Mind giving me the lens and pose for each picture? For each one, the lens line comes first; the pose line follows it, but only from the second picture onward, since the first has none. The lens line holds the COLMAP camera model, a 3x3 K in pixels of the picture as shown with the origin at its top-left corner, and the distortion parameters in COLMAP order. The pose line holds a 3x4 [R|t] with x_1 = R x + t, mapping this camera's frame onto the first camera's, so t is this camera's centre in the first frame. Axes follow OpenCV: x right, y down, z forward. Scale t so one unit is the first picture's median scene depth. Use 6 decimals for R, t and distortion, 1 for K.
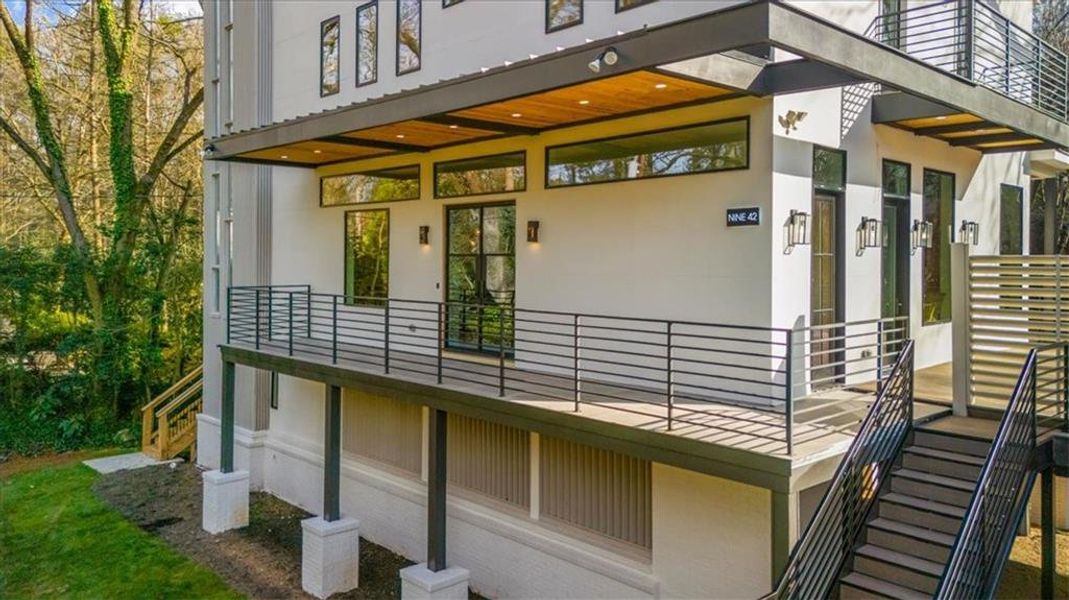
lens RADIAL K [[800.8, 0, 535.9], [0, 800.8, 264.6], [0, 0, 1]] dist [0.107097, -0.137761]
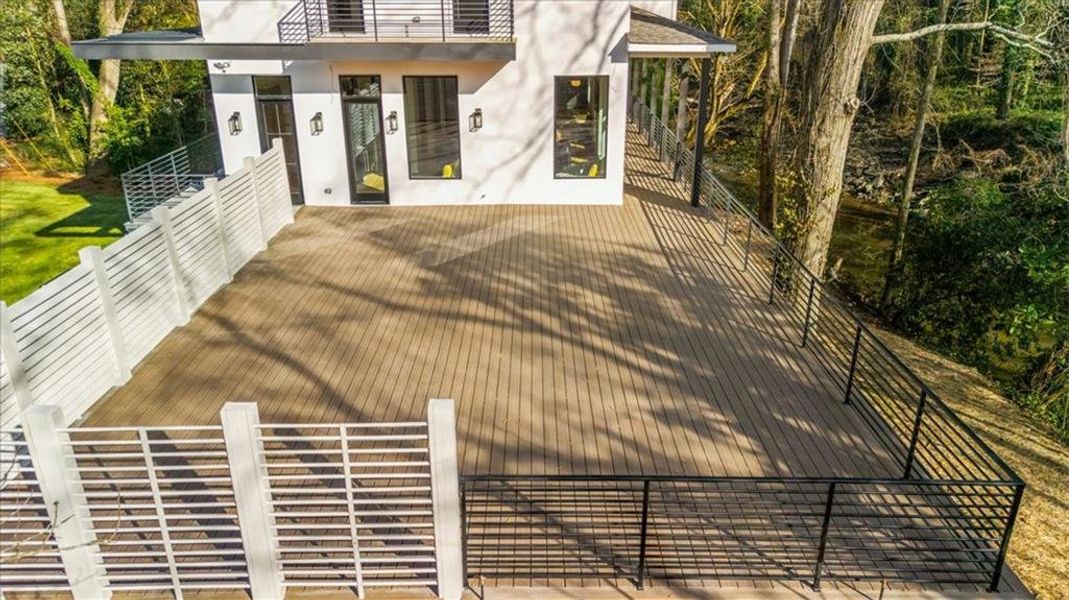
lens RADIAL K [[789.6, 0, 534.5], [0, 789.6, 300.0], [0, 0, 1]] dist [0.053913, 0.000092]
pose [[0.723008, 0.245266, -0.645836, 1.757992], [0.002324, 0.933988, 0.357298, -0.263418], [0.690836, -0.259830, 0.674711, 0.059973]]
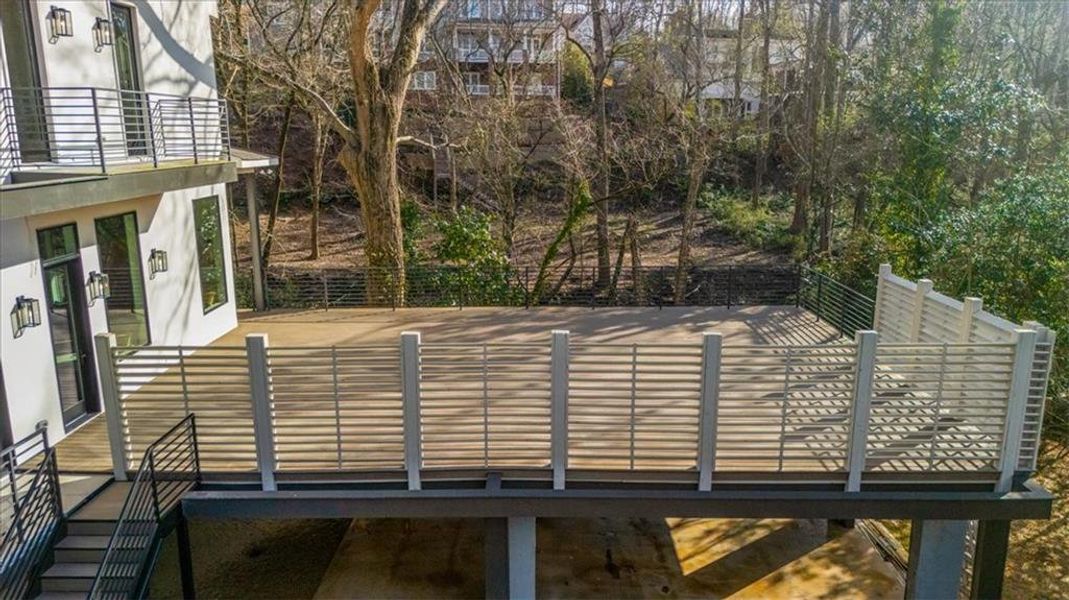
lens RADIAL K [[792.4, 0, 534.5], [0, 792.4, 300.0], [0, 0, 1]] dist [0.068486, -0.043515]
pose [[0.703226, -0.159331, 0.692883, 0.144630], [0.013925, 0.977465, 0.210639, -0.232064], [-0.710830, -0.138479, 0.689597, -0.126189]]
